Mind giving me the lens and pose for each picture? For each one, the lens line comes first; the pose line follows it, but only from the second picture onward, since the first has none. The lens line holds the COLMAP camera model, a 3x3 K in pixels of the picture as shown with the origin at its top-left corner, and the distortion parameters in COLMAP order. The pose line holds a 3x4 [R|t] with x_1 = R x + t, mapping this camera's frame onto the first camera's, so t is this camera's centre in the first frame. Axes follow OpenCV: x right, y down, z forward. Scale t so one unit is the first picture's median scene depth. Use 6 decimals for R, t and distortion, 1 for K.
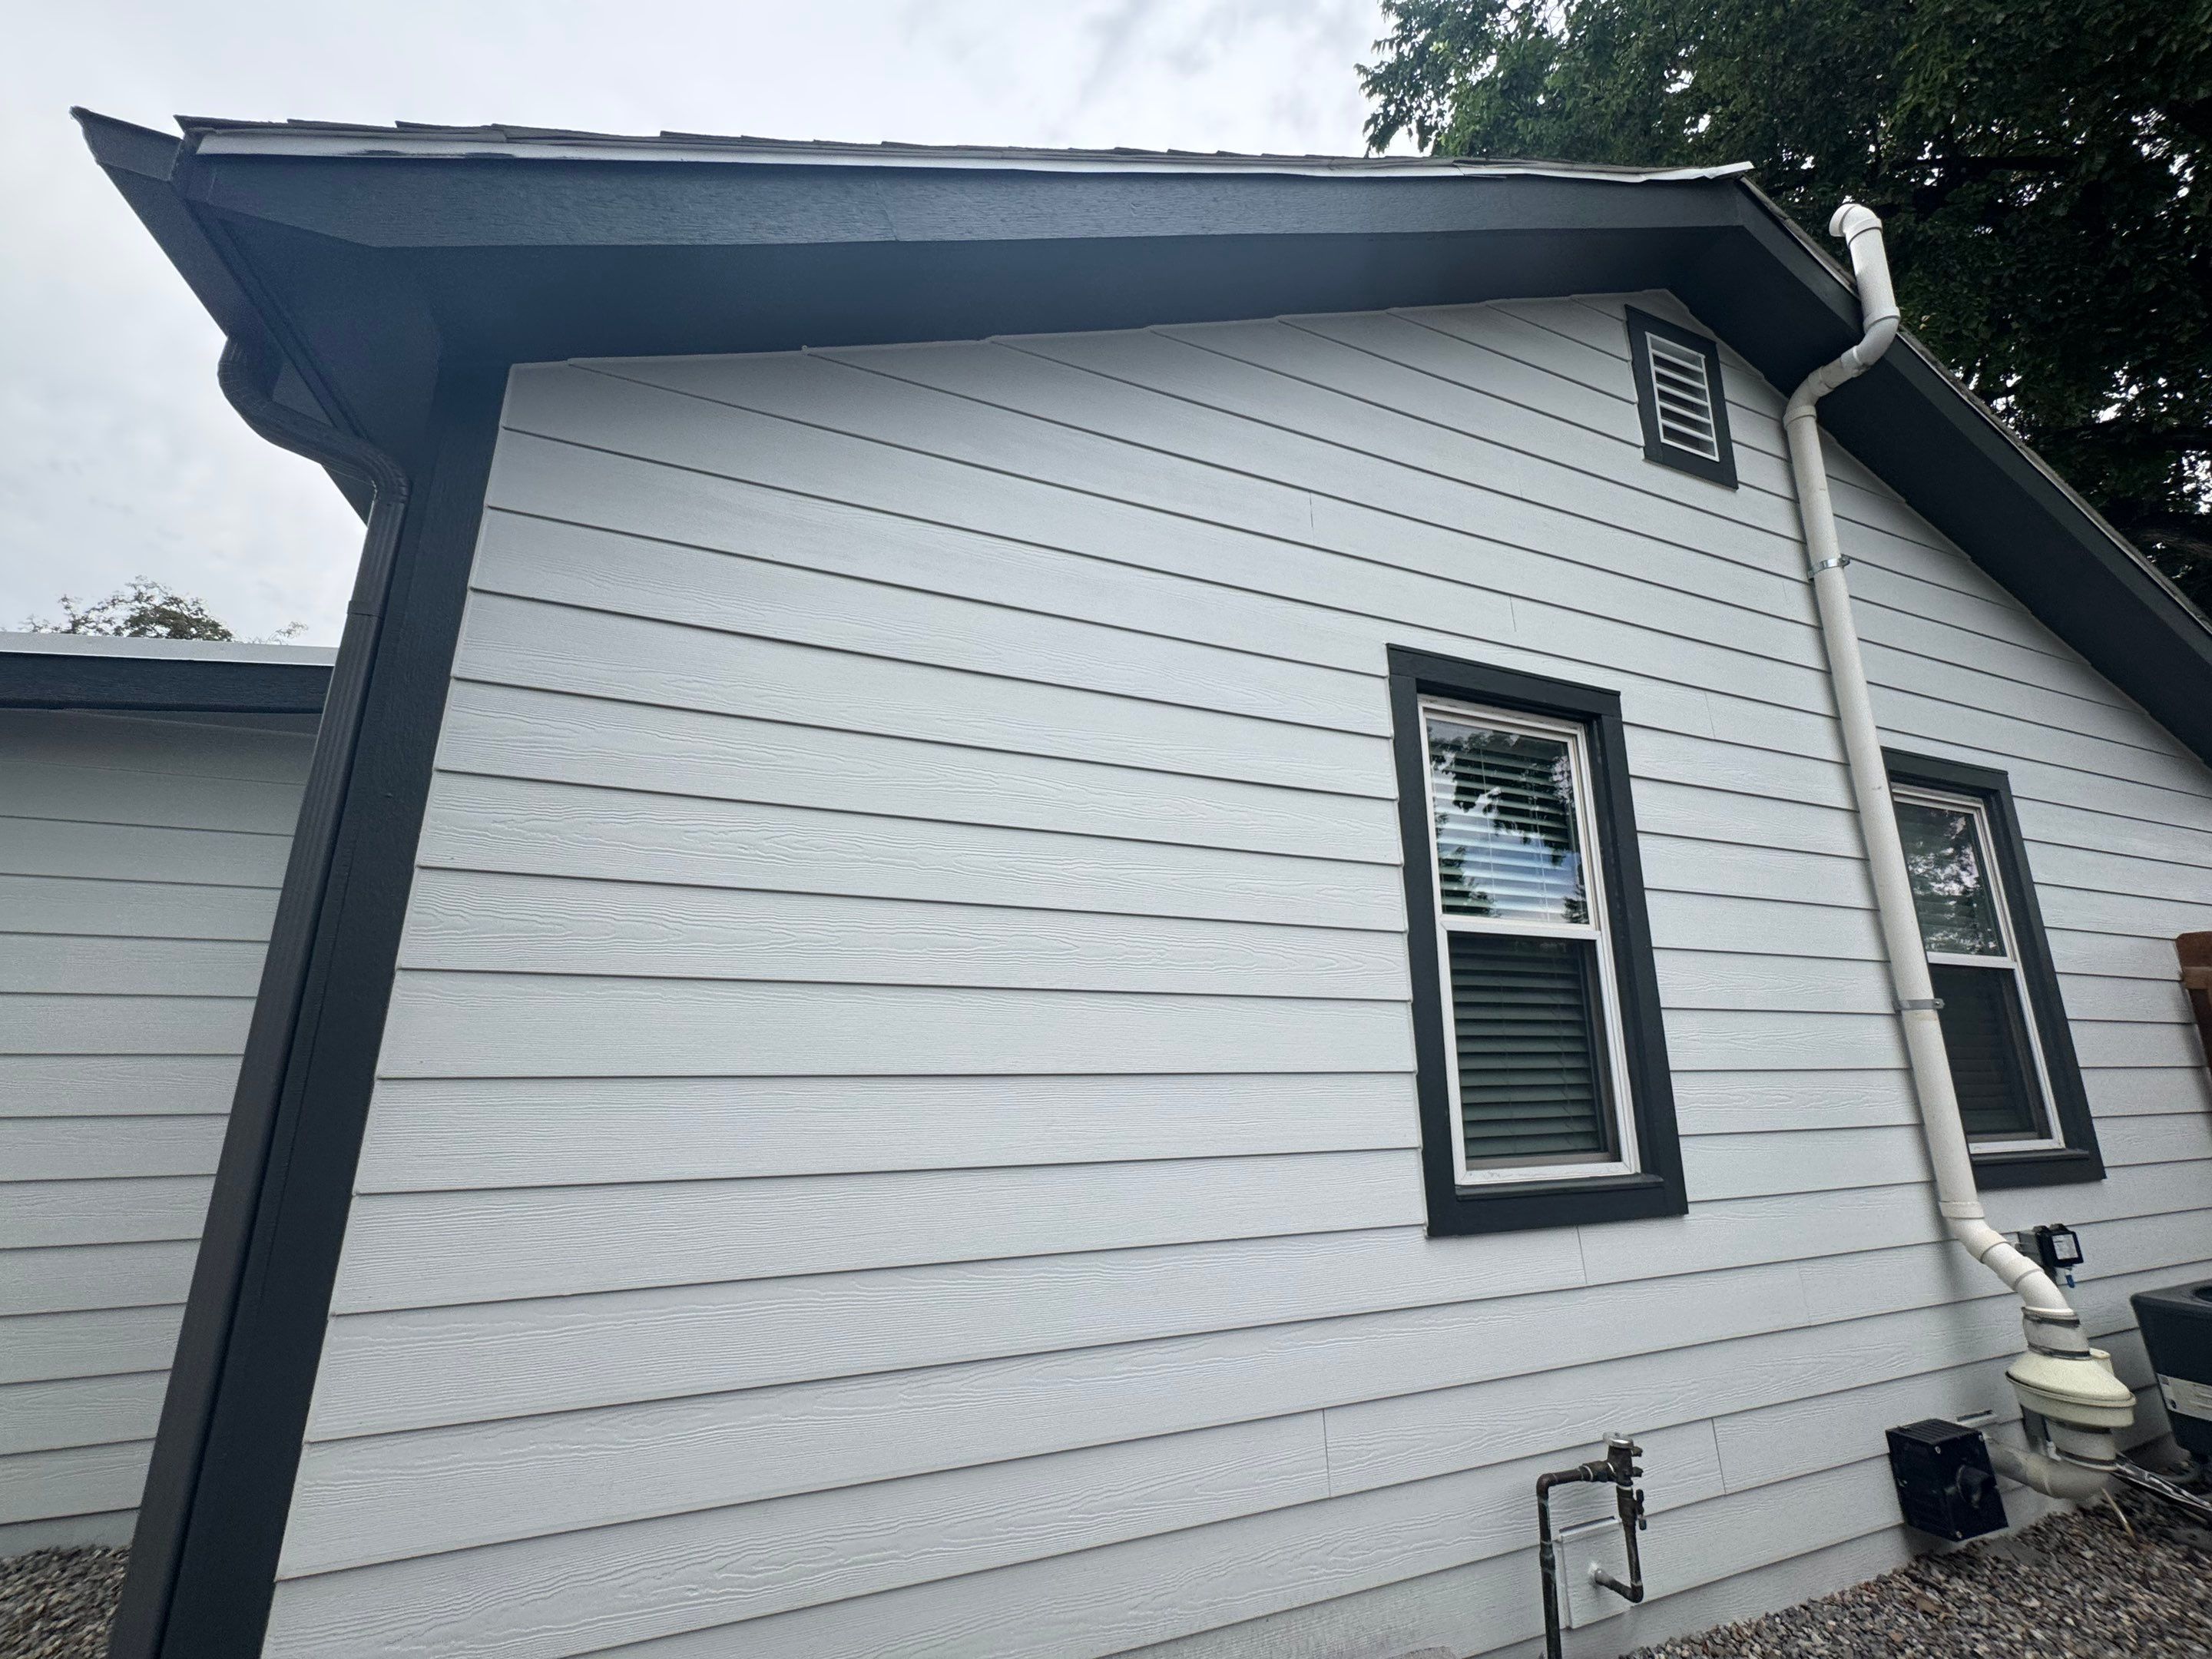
lens RADIAL K [[892.9, 0, 1106.5], [0, 892.9, 828.9], [0, 0, 1]] dist [-0.003541, 0.000605]
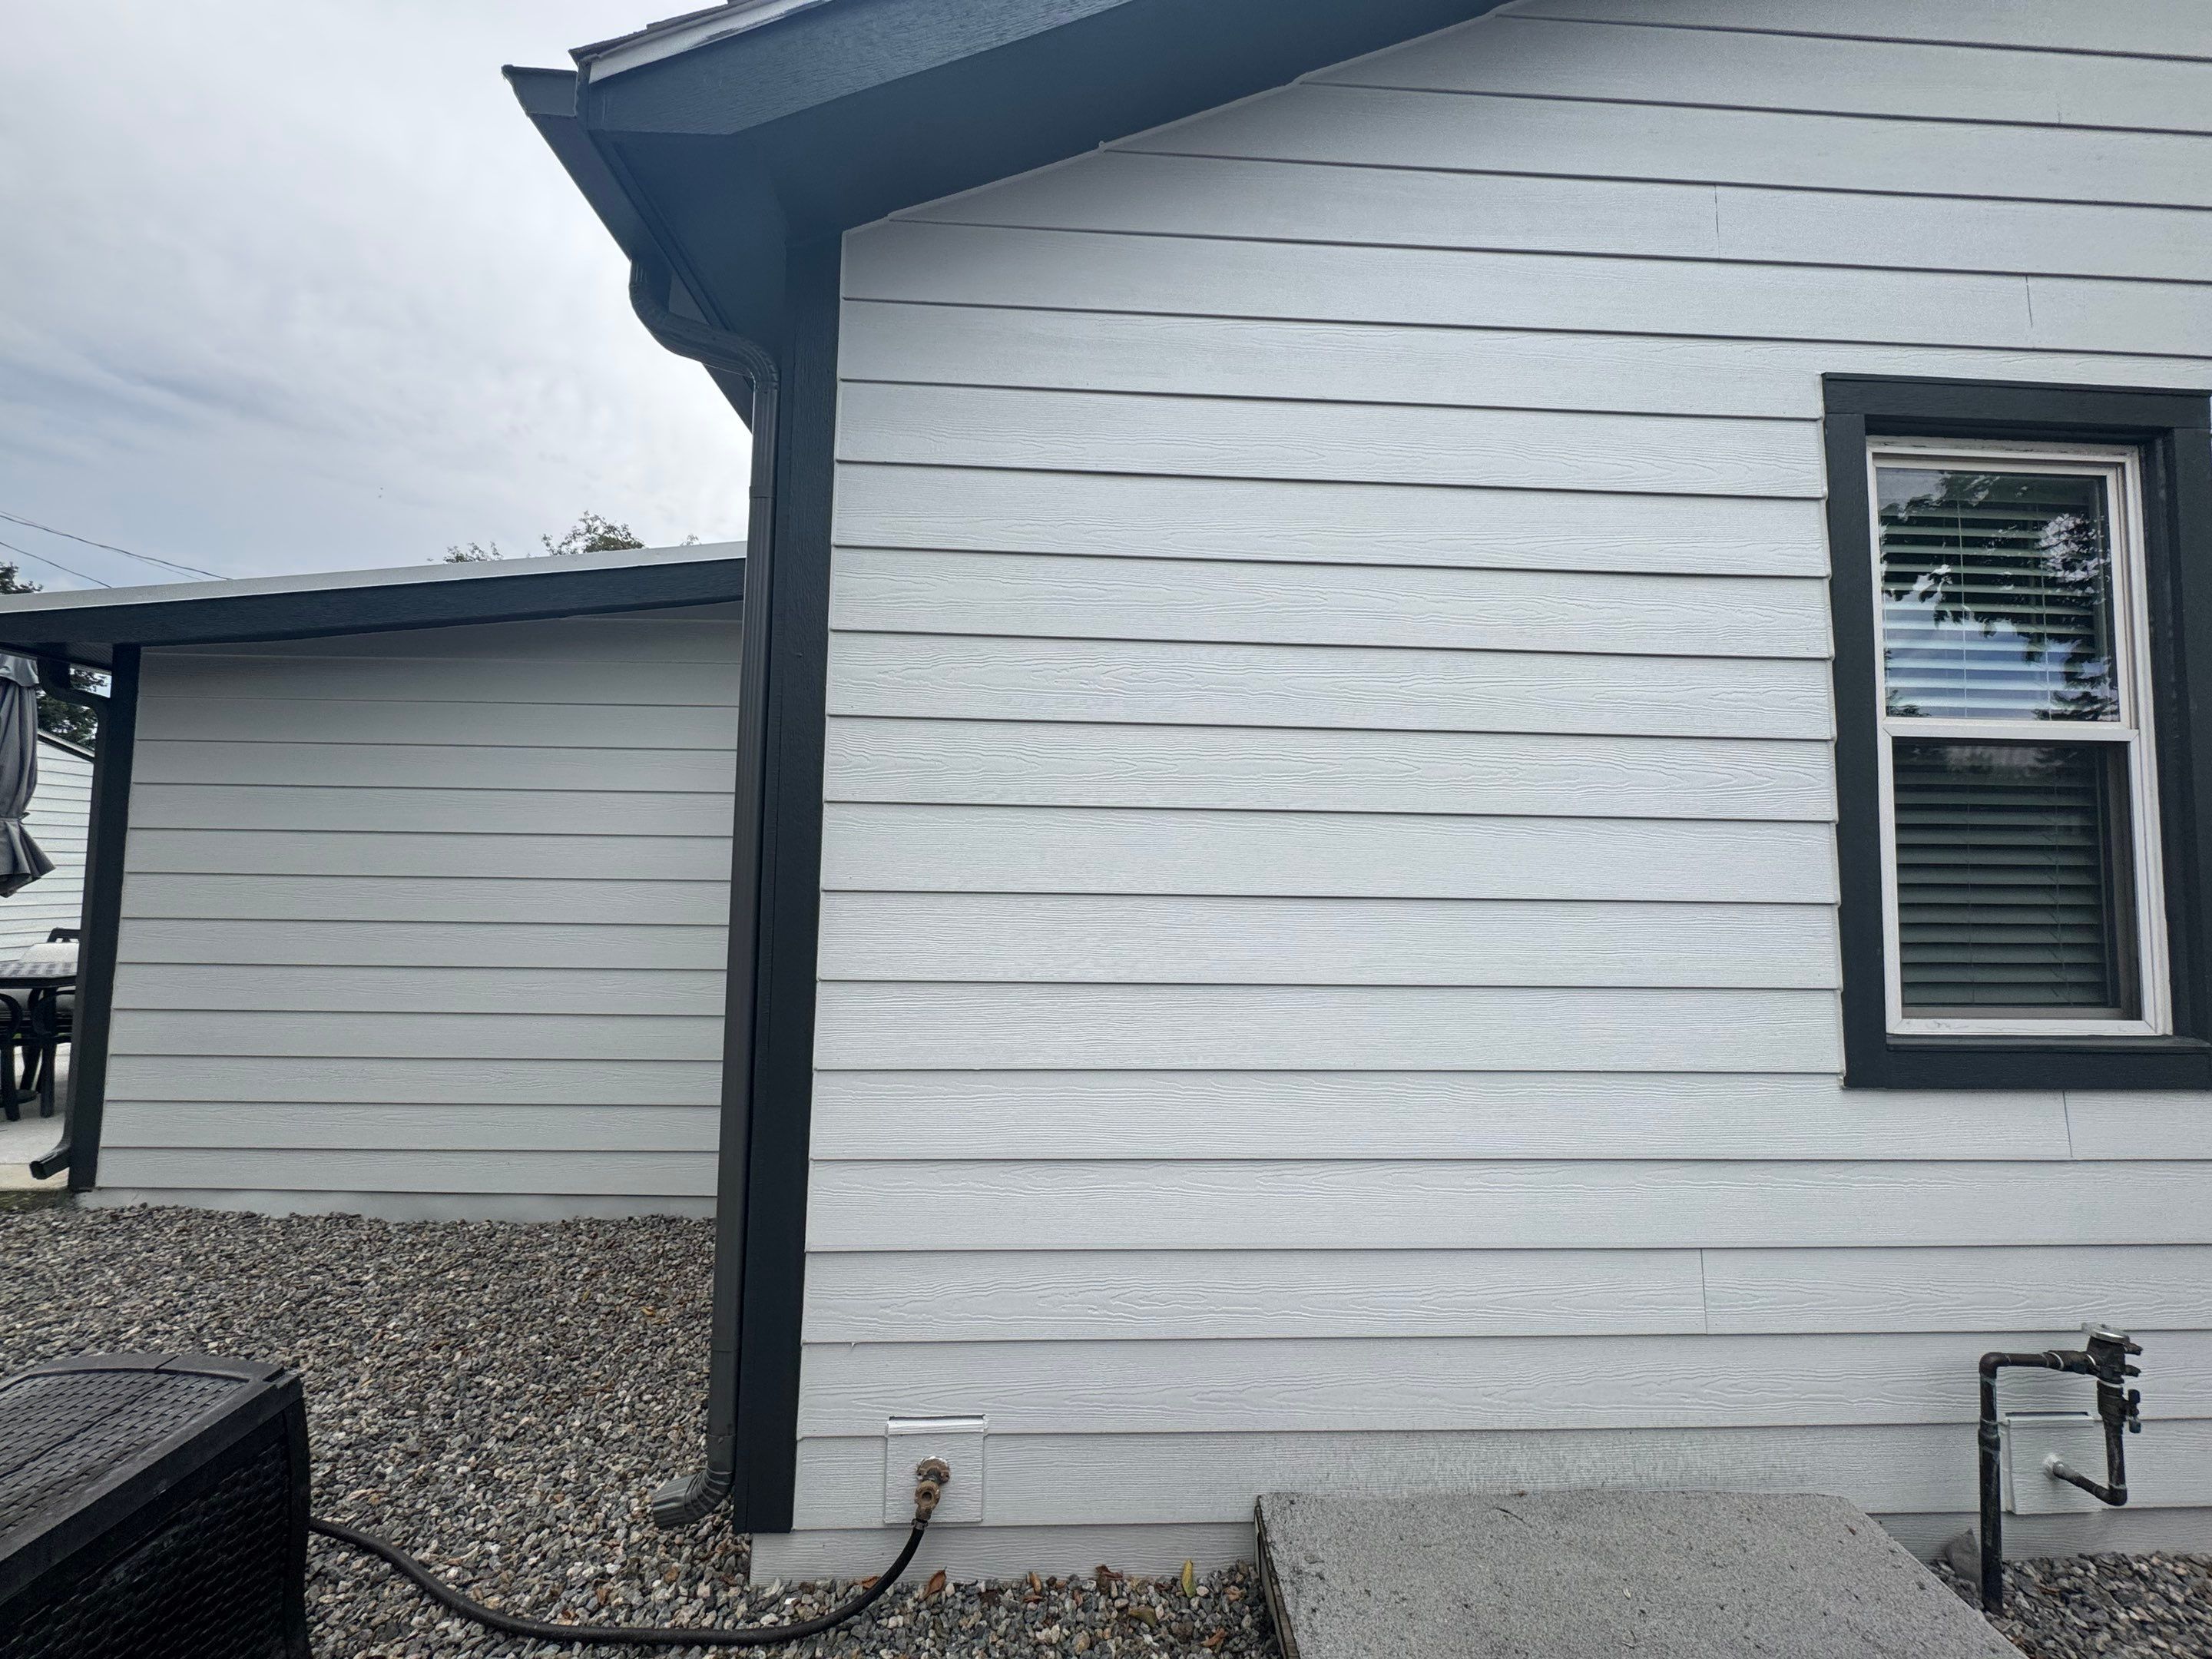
lens RADIAL K [[892.9, 0, 1106.5], [0, 892.9, 828.9], [0, 0, 1]] dist [-0.003541, 0.000605]
pose [[0.944280, -0.012733, -0.328896, -0.027134], [0.069637, 0.984359, 0.161824, 0.014976], [0.321692, -0.175711, 0.930398, 0.001349]]
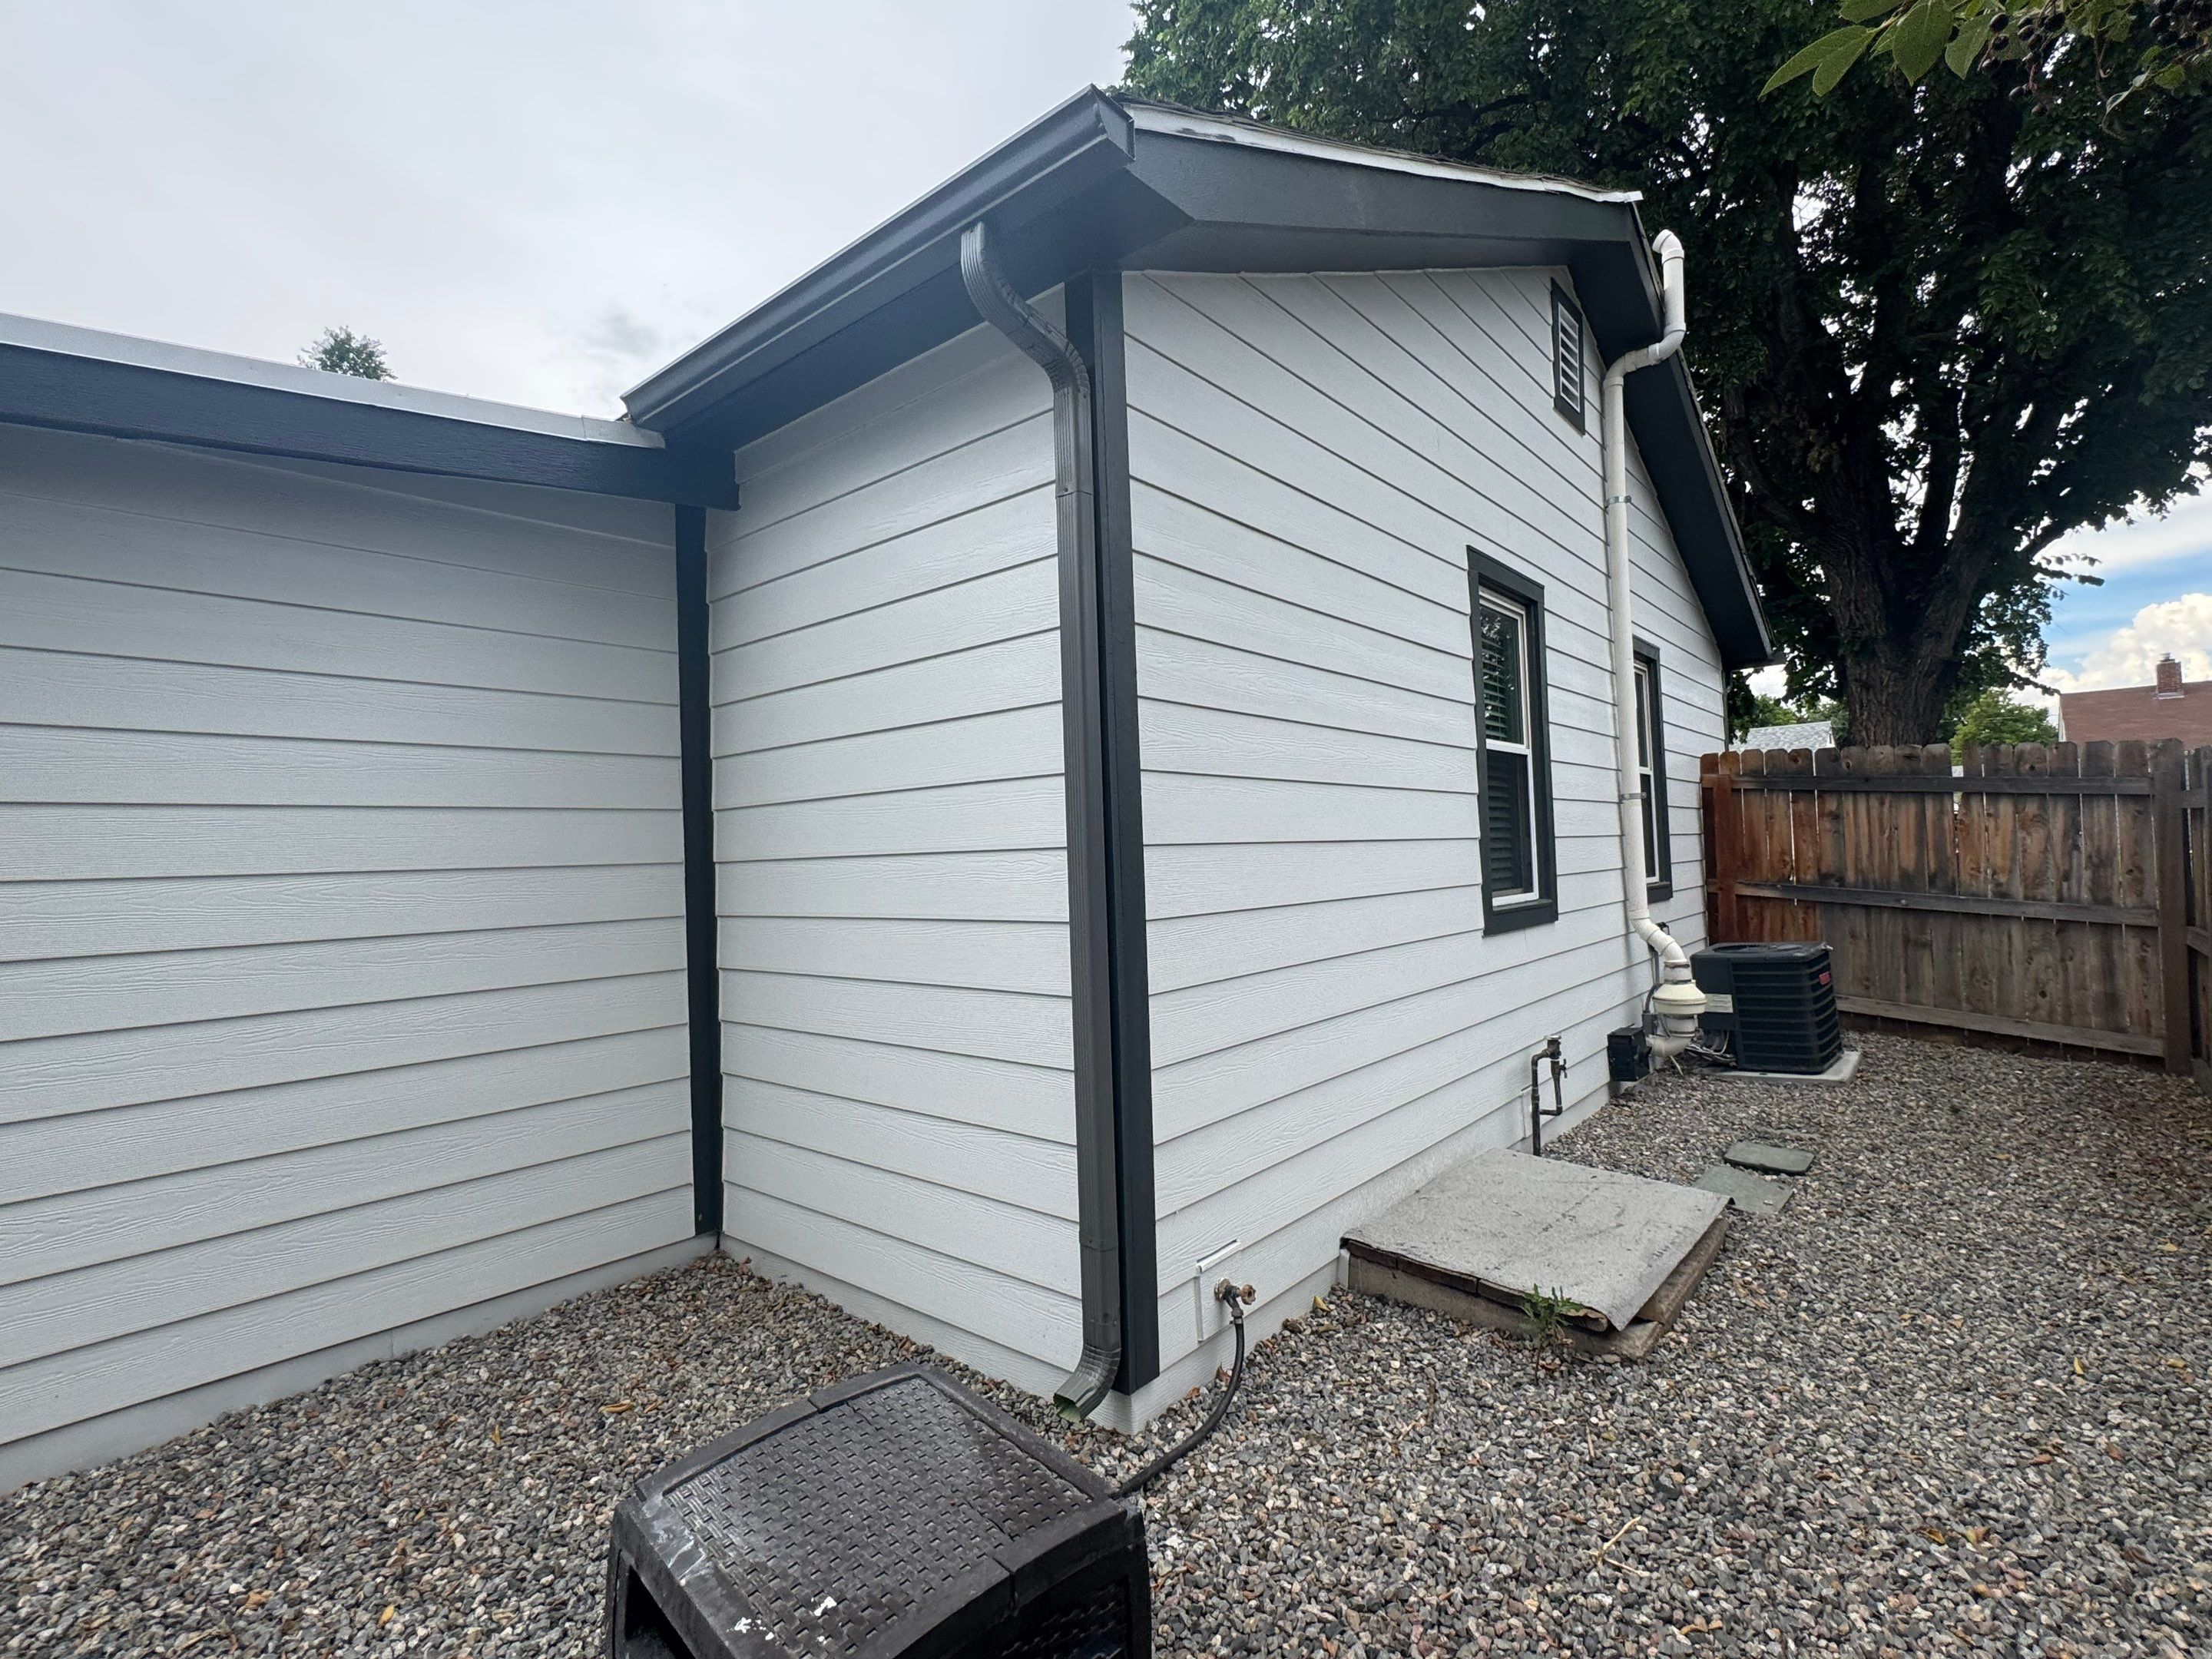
lens RADIAL K [[1047.0, 0, 1111.7], [0, 1047.0, 831.5], [0, 0, 1]] dist [-0.001011, 0.000186]
pose [[0.882107, -0.026087, 0.470326, -0.975815], [-0.069152, 0.980476, 0.184079, -0.029977], [-0.465945, -0.194902, 0.863081, -0.255719]]
